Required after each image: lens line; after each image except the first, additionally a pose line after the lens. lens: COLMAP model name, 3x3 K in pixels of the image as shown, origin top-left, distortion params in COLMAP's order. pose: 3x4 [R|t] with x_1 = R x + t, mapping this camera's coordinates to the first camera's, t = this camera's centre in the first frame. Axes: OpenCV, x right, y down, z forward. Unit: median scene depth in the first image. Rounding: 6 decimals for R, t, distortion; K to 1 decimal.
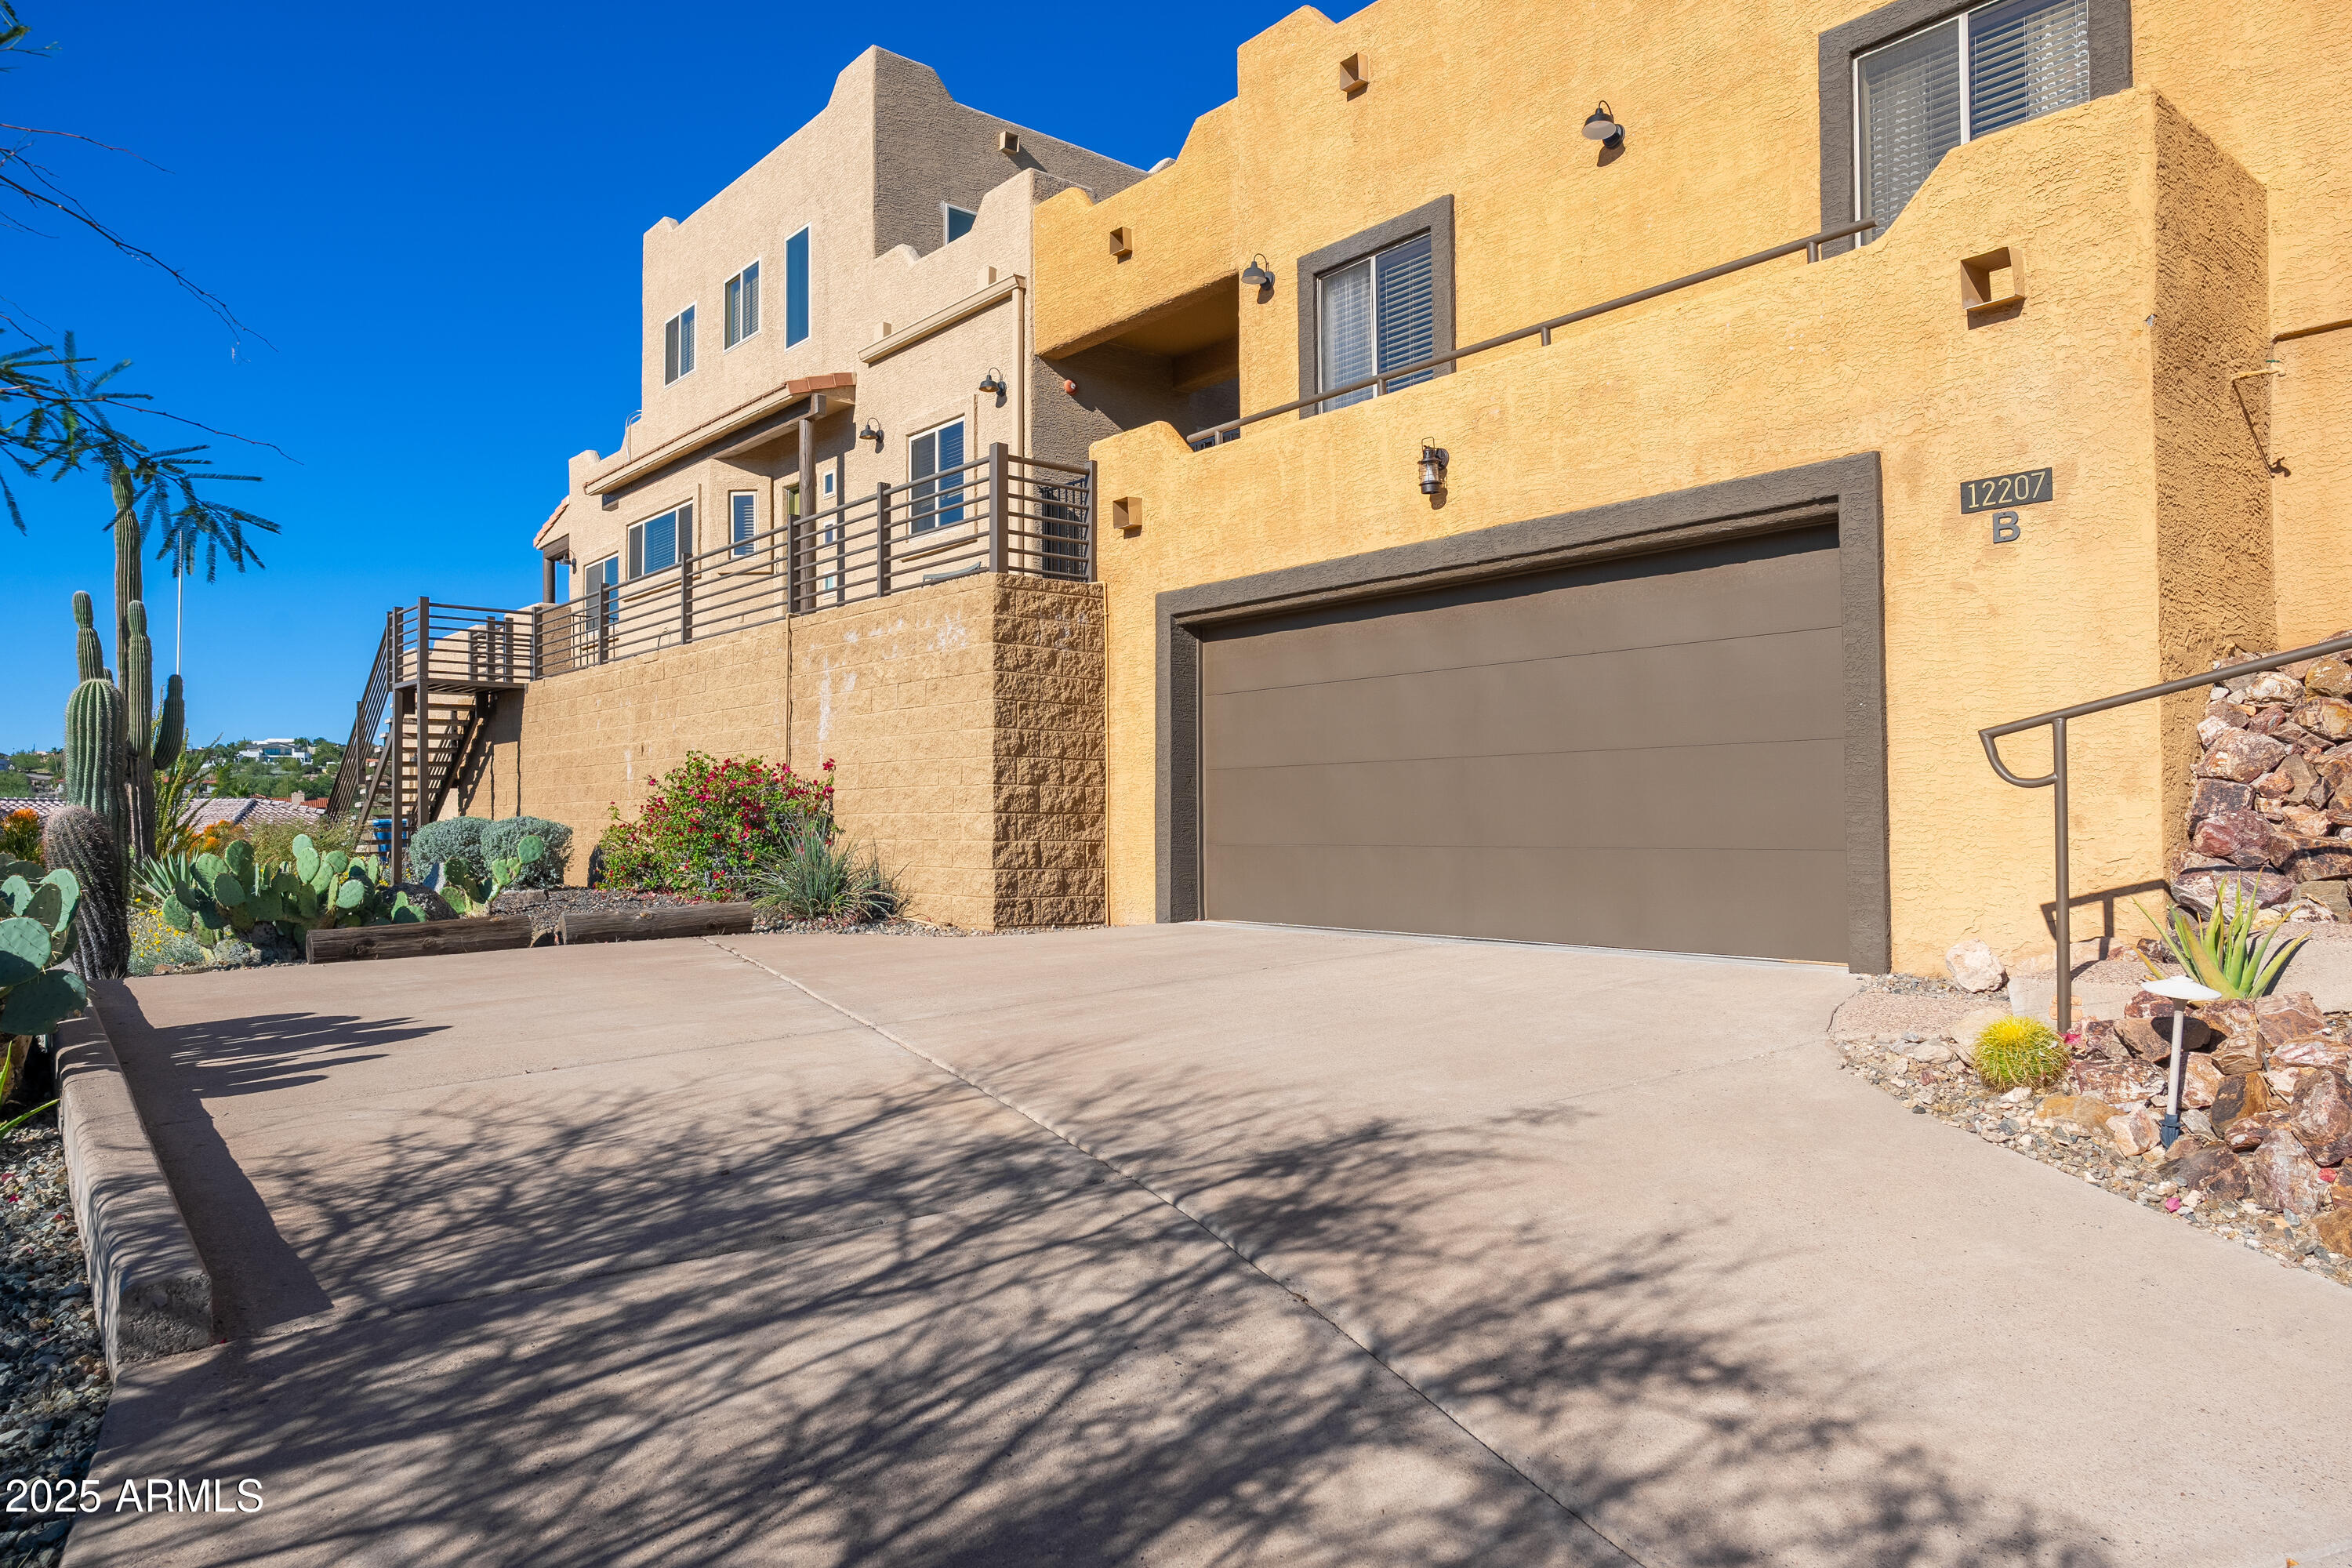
lens RADIAL K [[1497.6, 0, 1173.9], [0, 1497.6, 786.4], [0, 0, 1]] dist [0.001792, -0.001161]
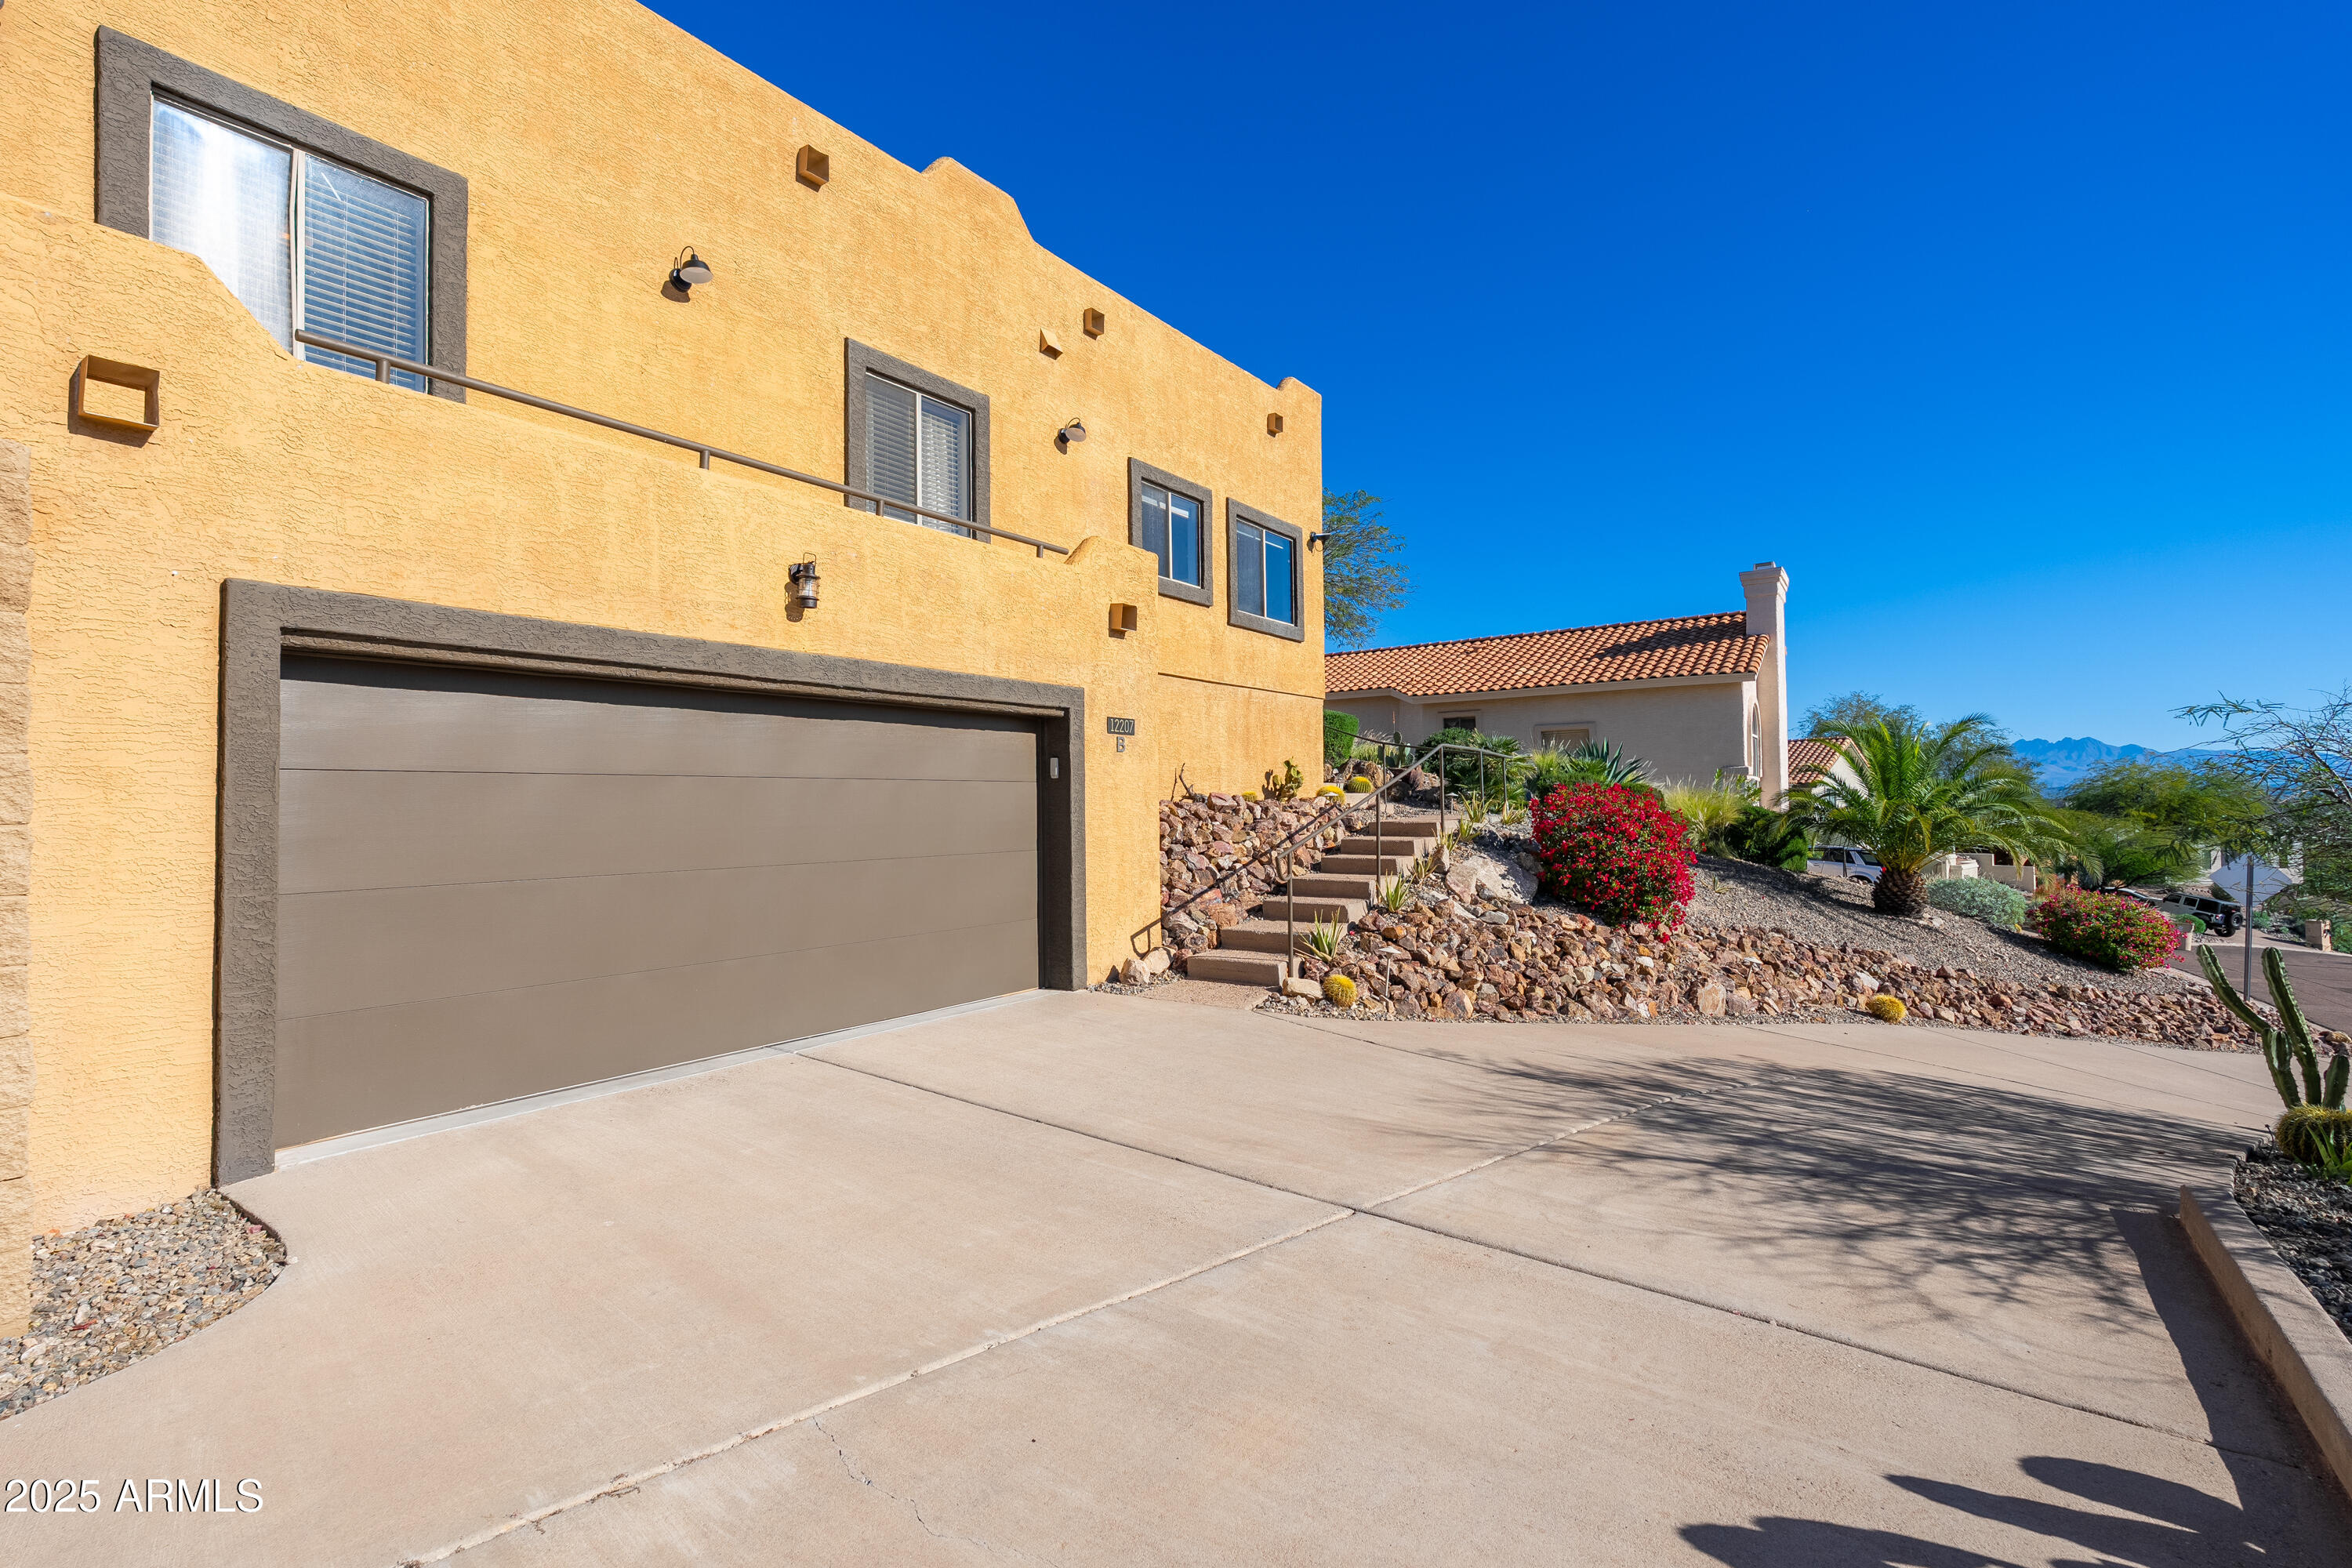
lens RADIAL K [[1078.1, 0, 1171.1], [0, 1078.1, 788.8], [0, 0, 1]] dist [-0.005619, 0.000036]
pose [[-0.268633, 0.026927, 0.962866, -1.271025], [-0.008363, 0.999506, -0.030284, -0.113859], [-0.963206, -0.016188, -0.268275, 2.045691]]
